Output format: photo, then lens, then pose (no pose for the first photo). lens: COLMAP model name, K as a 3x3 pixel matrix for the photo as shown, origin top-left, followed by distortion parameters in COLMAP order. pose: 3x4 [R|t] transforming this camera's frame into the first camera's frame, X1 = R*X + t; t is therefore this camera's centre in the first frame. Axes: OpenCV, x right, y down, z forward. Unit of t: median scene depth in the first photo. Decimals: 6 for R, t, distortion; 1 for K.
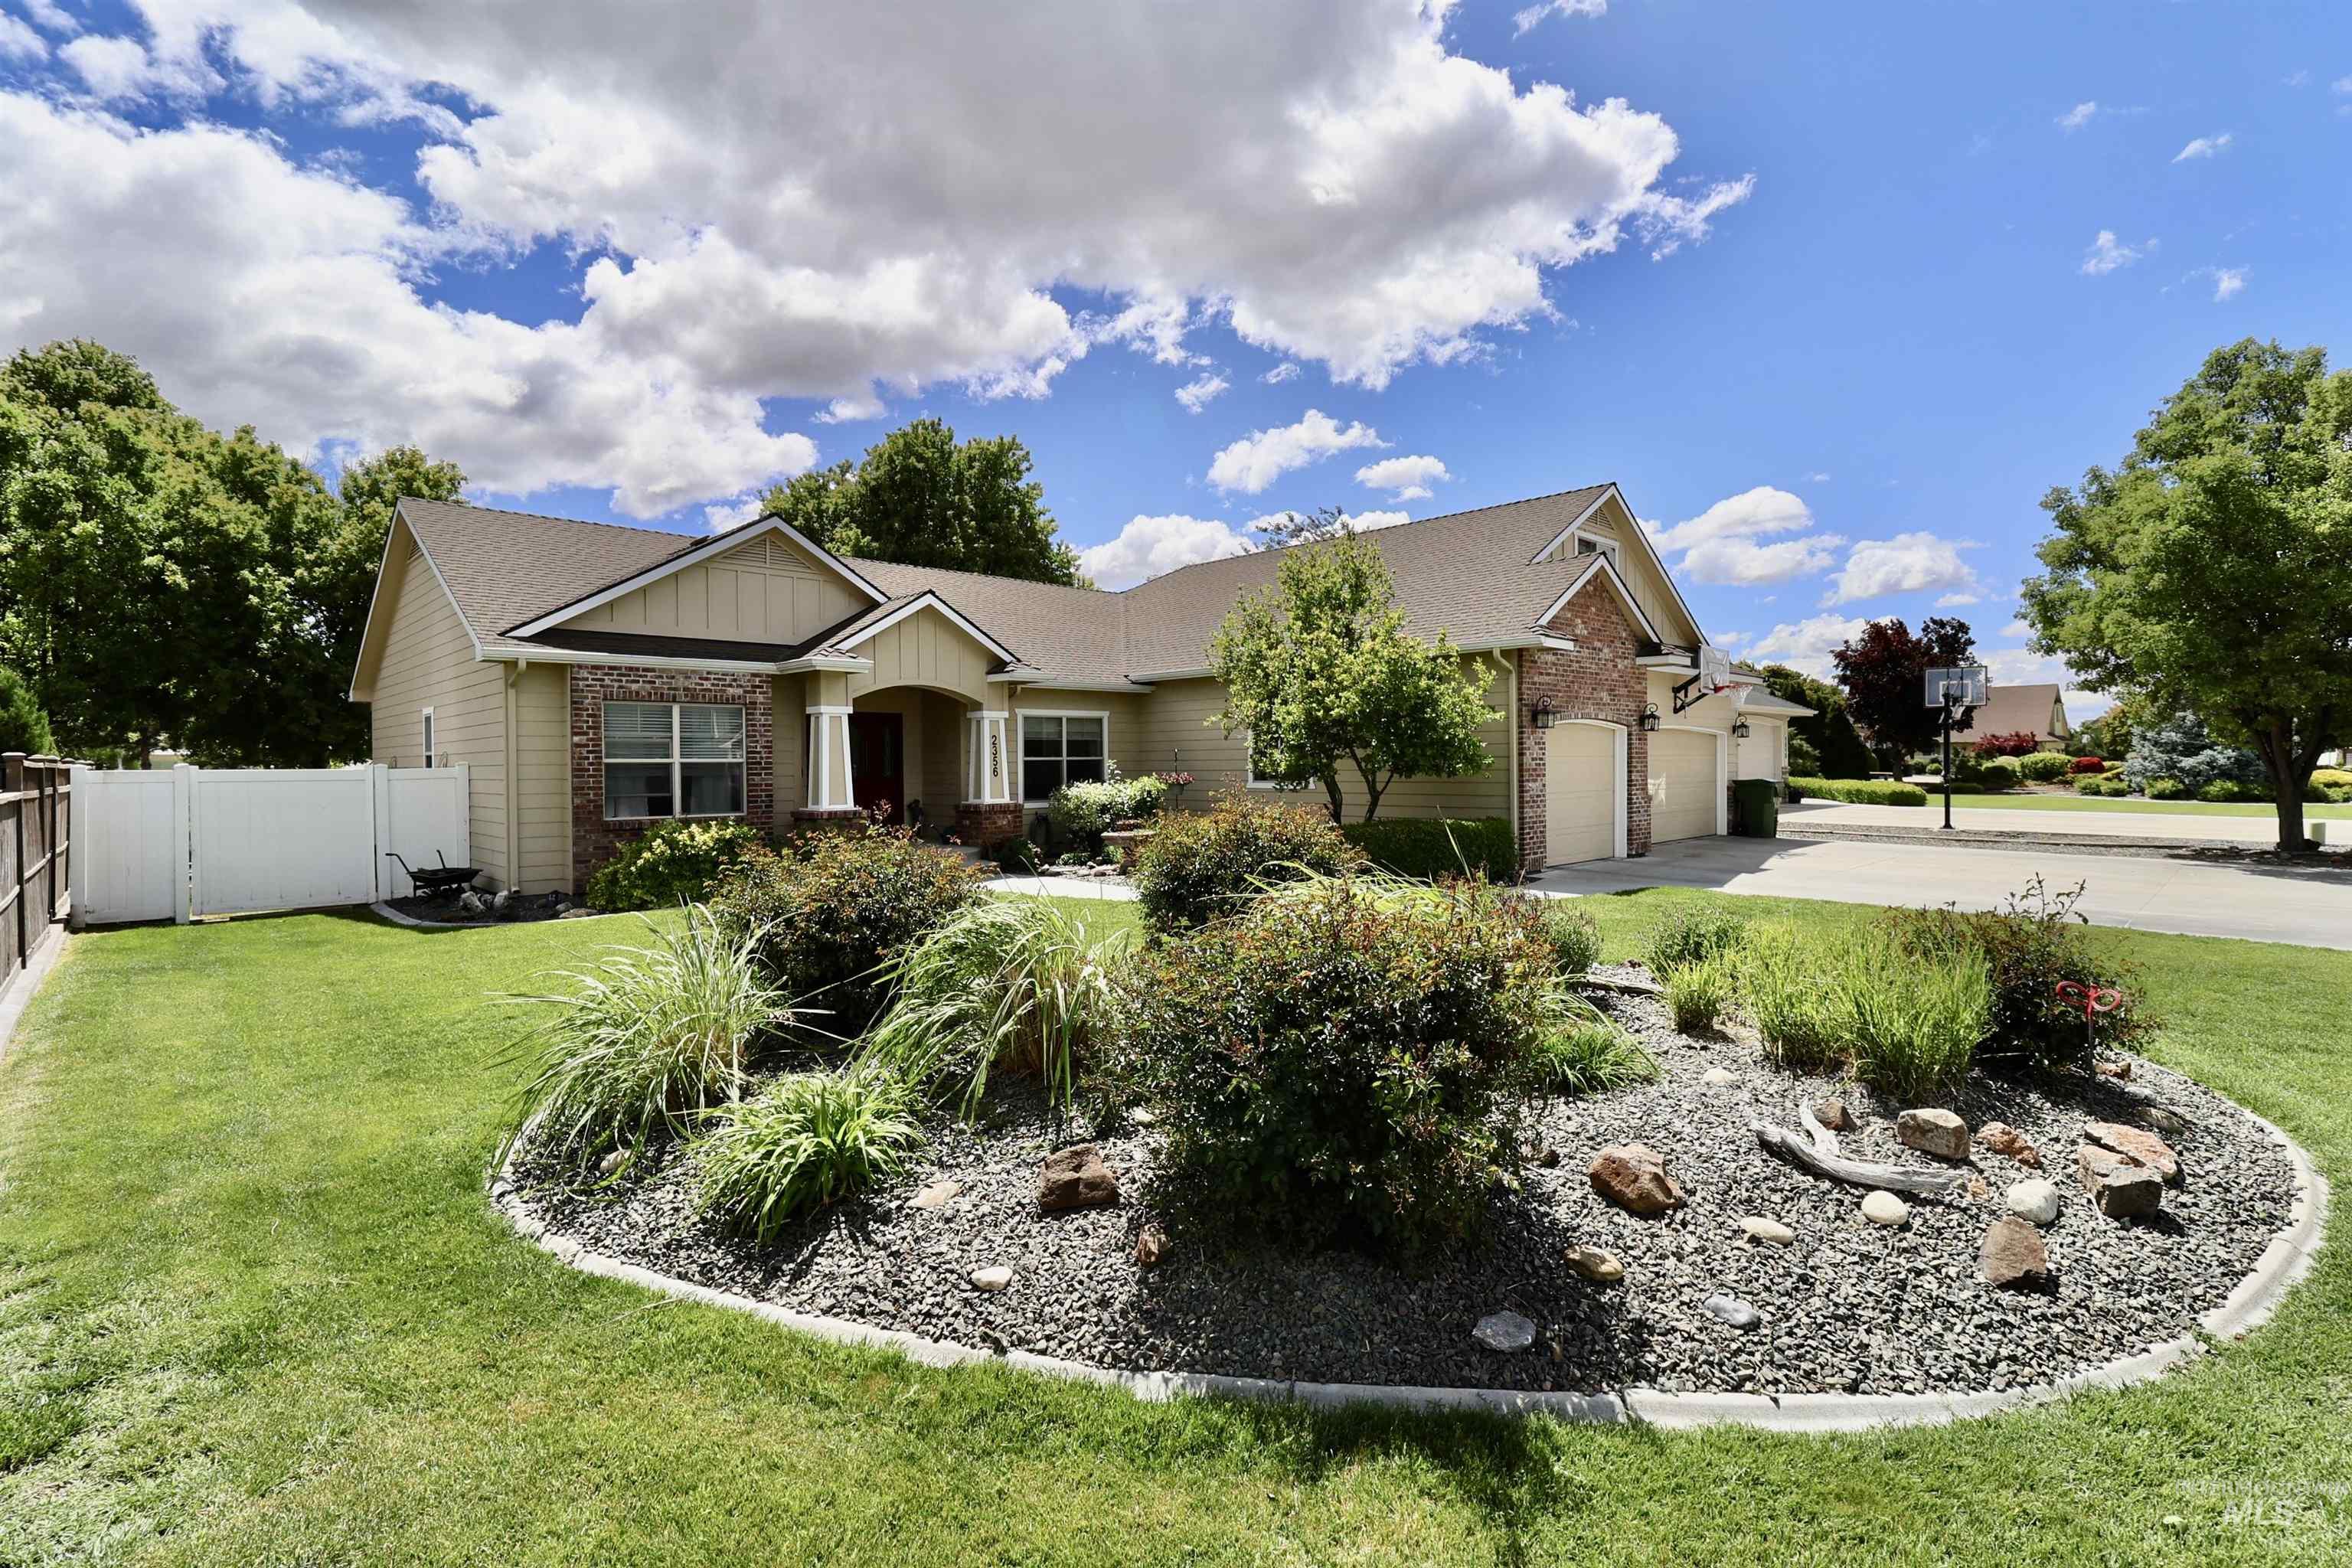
lens RADIAL K [[1100.9, 0, 1165.9], [0, 1100.9, 780.1], [0, 0, 1]] dist [-0.010288, -0.002424]
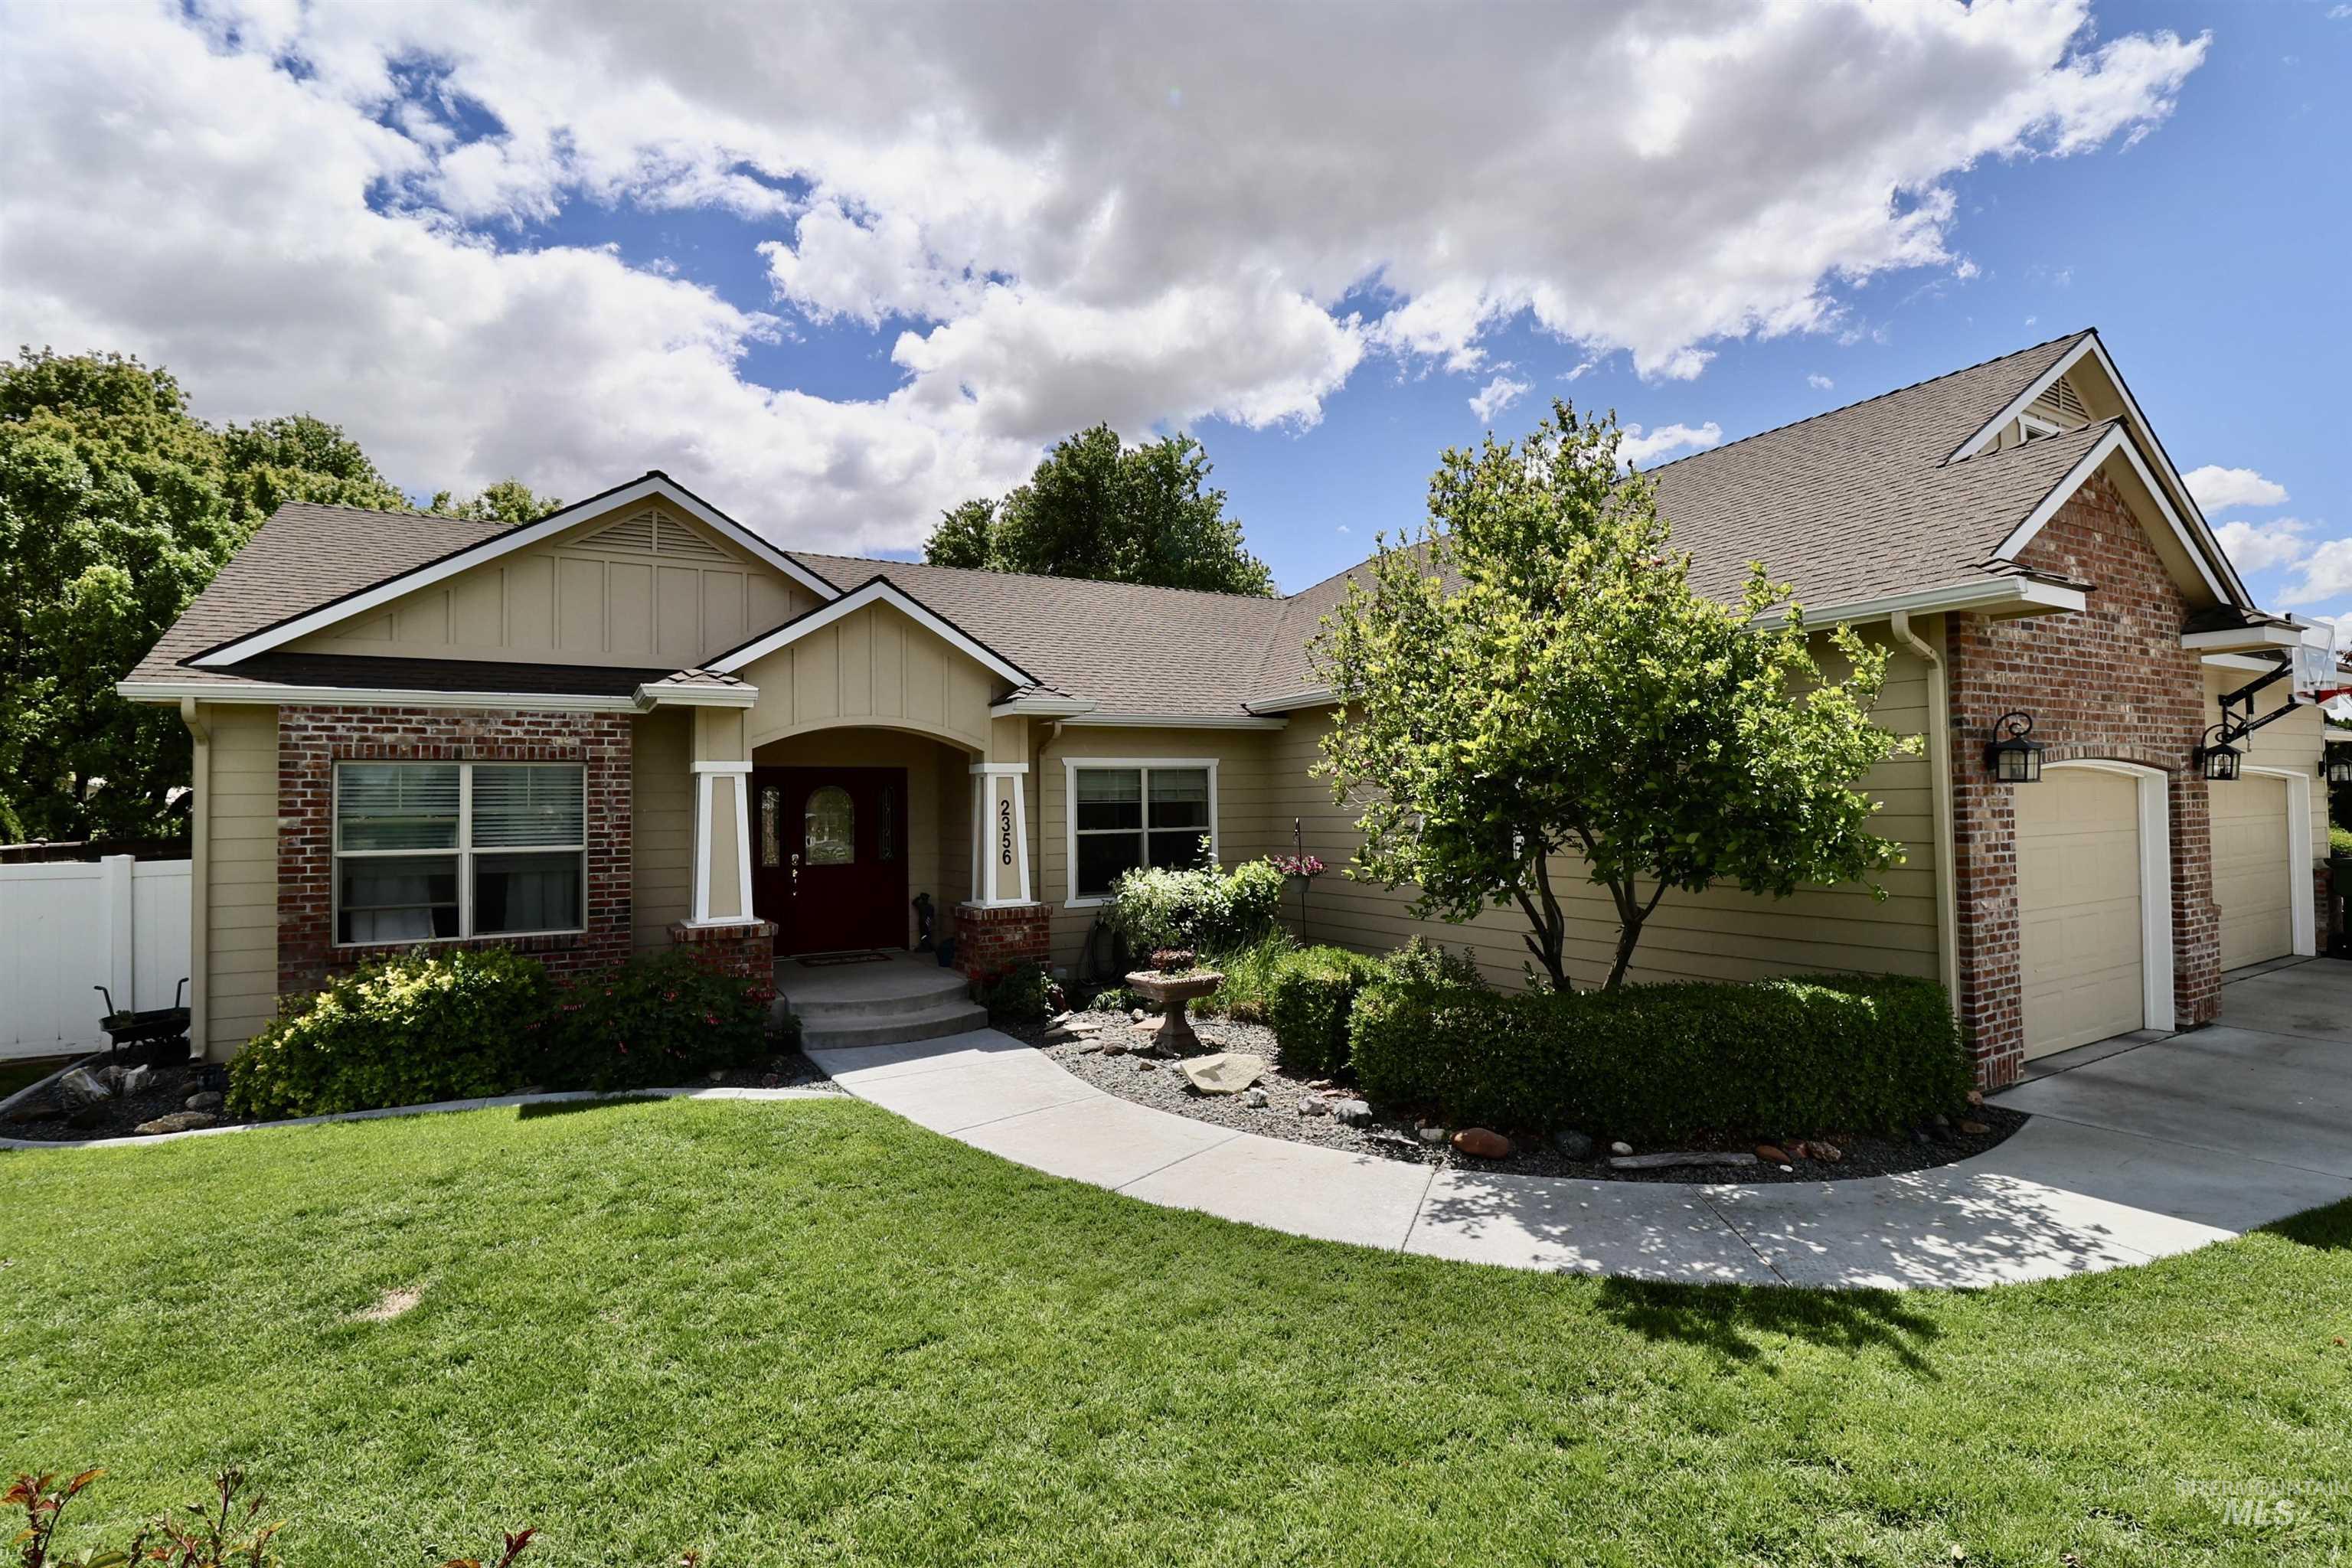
lens RADIAL K [[1100.9, 0, 1189.5], [0, 1100.9, 774.3], [0, 0, 1]] dist [-0.010288, -0.002424]
pose [[0.966904, -0.014112, -0.254750, 0.110898], [0.004375, 0.999239, -0.038747, -0.030587], [0.255103, 0.036351, 0.966230, 0.414259]]
